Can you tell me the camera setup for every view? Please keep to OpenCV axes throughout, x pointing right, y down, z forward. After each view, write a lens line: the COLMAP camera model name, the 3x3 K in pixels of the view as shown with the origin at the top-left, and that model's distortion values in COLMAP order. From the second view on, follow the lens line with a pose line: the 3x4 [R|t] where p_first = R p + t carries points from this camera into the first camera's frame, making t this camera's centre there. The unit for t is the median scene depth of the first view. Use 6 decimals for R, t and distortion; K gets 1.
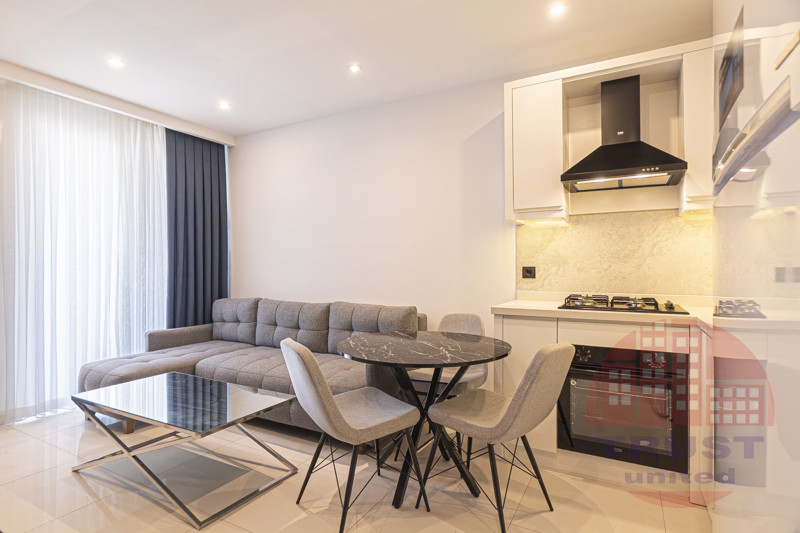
lens RADIAL K [[415.1, 0, 392.9], [0, 415.1, 267.9], [0, 0, 1]] dist [-0.013304, 0.002862]
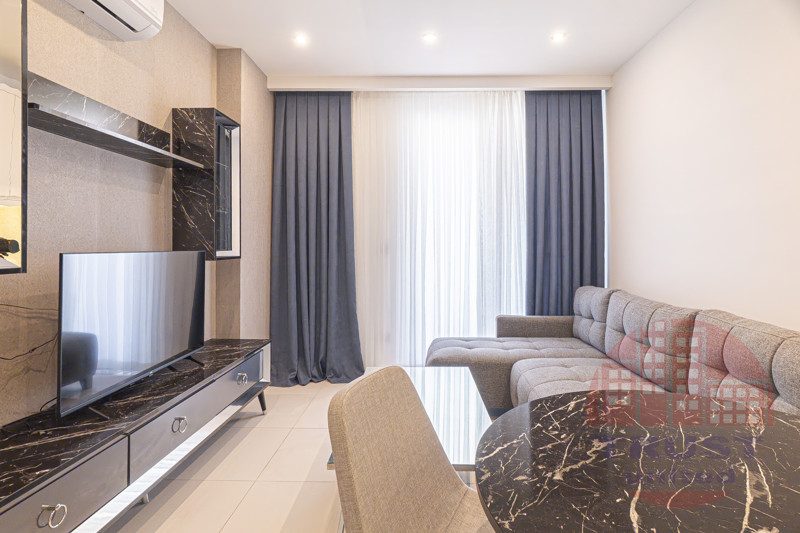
lens RADIAL K [[415.1, 0, 423.9], [0, 415.1, 242.6], [0, 0, 1]] dist [-0.013304, 0.002862]
pose [[0.480215, -0.011149, -0.877080, 0.131990], [-0.001338, 0.999909, -0.013443, 0.003977], [0.877150, 0.007629, 0.480157, 0.376984]]
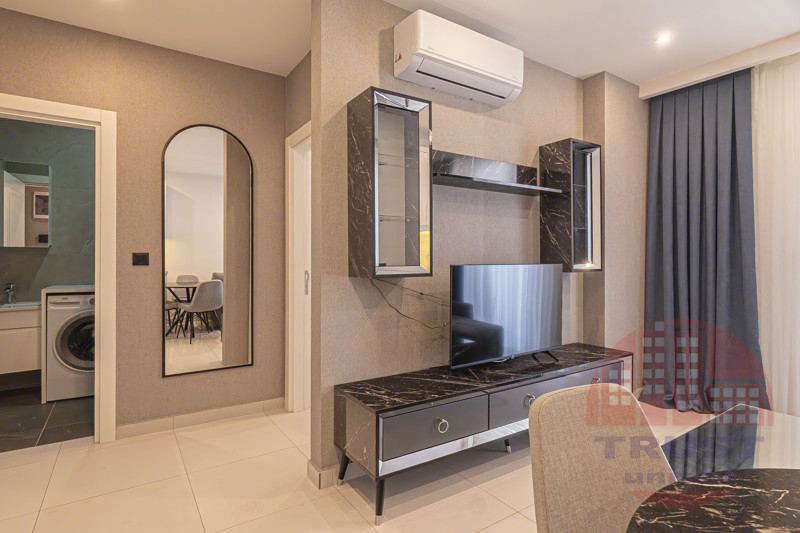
lens RADIAL K [[415.1, 0, 407.7], [0, 415.1, 260.8], [0, 0, 1]] dist [-0.013304, 0.002862]
pose [[-0.442962, -0.001181, -0.896540, 0.180946], [-0.001041, 0.999999, -0.000804, 0.003920], [0.896540, 0.000577, -0.442963, 0.444356]]
